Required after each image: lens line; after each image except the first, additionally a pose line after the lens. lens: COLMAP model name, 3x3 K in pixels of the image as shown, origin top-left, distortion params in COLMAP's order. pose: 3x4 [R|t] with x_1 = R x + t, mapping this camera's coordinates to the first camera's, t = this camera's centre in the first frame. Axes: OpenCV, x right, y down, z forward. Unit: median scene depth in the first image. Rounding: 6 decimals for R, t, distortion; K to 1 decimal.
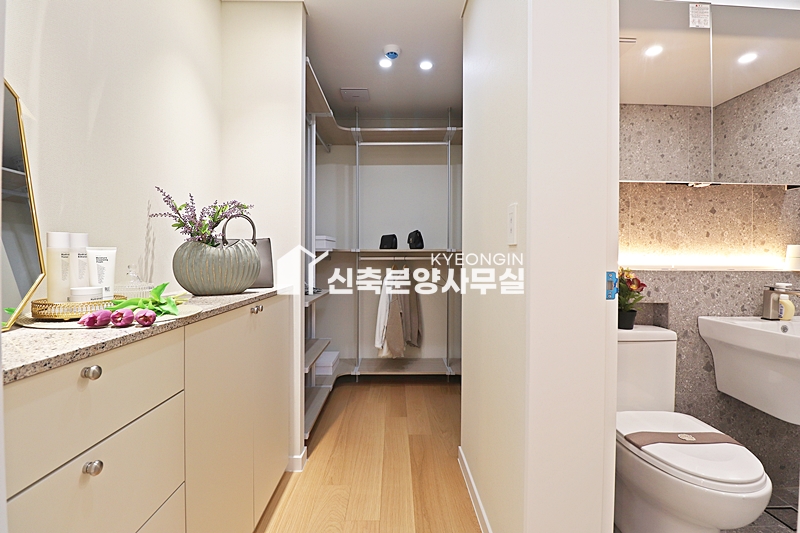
lens RADIAL K [[371.1, 0, 399.5], [0, 371.1, 266.9], [0, 0, 1]] dist [-0.021969, -0.001729]
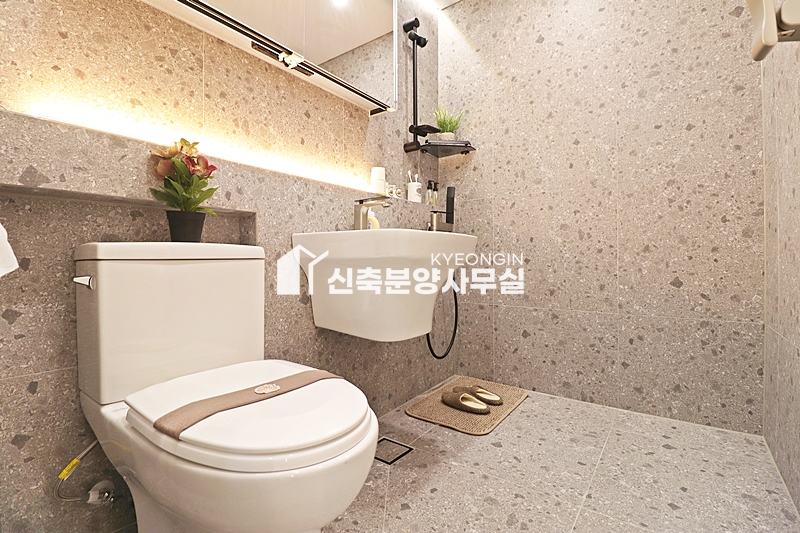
lens RADIAL K [[371.1, 0, 398.7], [0, 371.1, 265.5], [0, 0, 1]] dist [-0.021969, -0.001729]
pose [[0.603901, -0.015784, 0.796903, 0.331242], [0.014608, 0.999855, 0.008733, 0.198474], [-0.796925, 0.006368, 0.604044, 0.351640]]
